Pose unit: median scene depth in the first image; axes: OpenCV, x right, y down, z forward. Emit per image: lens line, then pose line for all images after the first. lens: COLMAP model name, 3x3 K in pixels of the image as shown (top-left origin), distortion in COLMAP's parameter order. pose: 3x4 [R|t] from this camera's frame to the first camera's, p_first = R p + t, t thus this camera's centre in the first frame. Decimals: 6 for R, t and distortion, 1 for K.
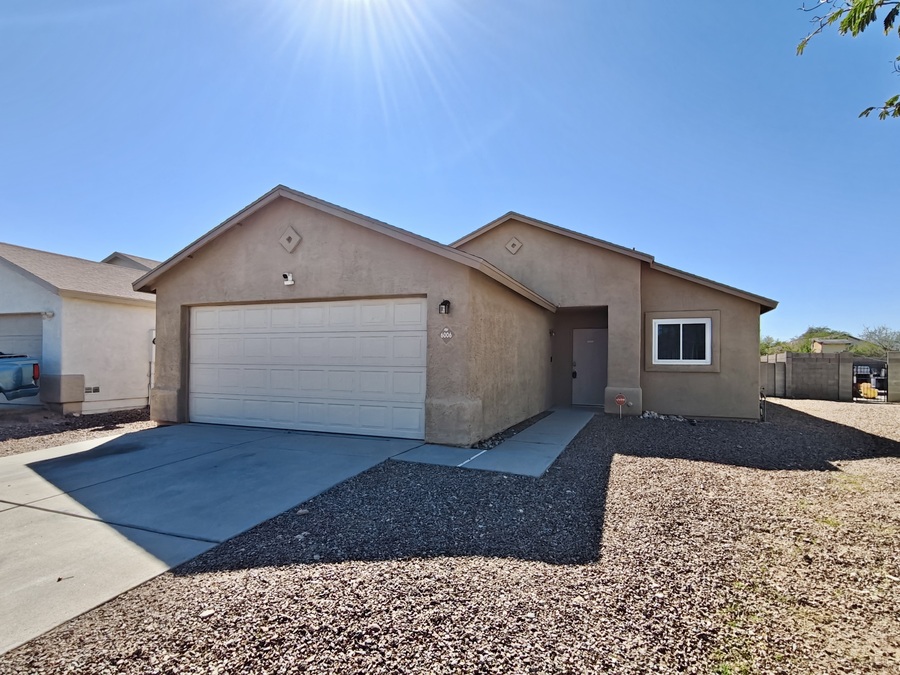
lens RADIAL K [[494.3, 0, 450.1], [0, 494.3, 347.2], [0, 0, 1]] dist [-0.012861, 0.000848]
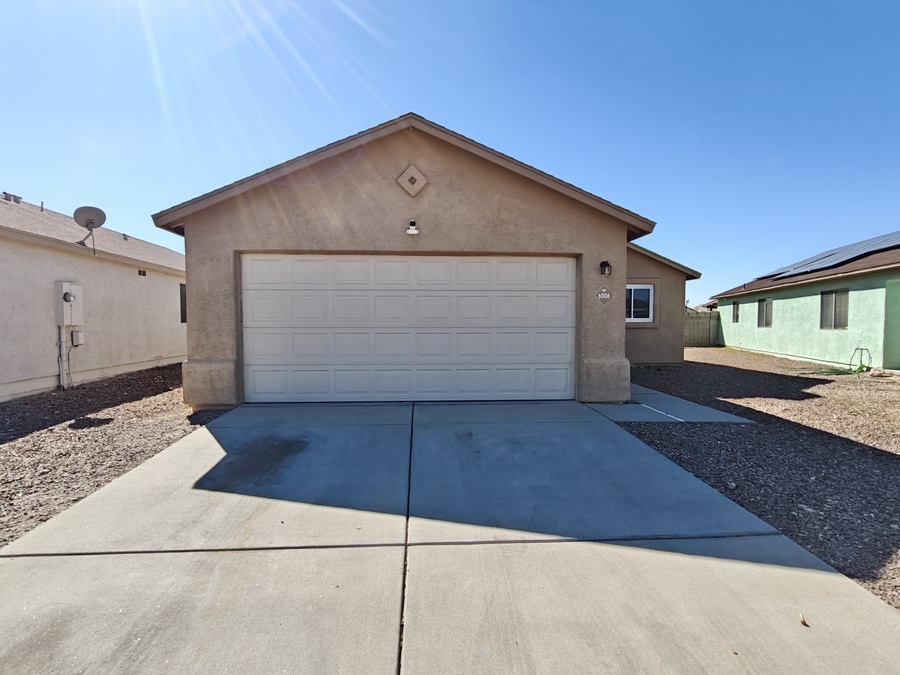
lens RADIAL K [[459.7, 0, 449.1], [0, 459.7, 332.7], [0, 0, 1]] dist [0.005867, 0.000481]
pose [[0.907849, -0.019592, 0.418839, -0.607035], [-0.004036, 0.998453, 0.055452, 0.000105], [-0.419278, -0.052033, 0.906366, 0.238549]]
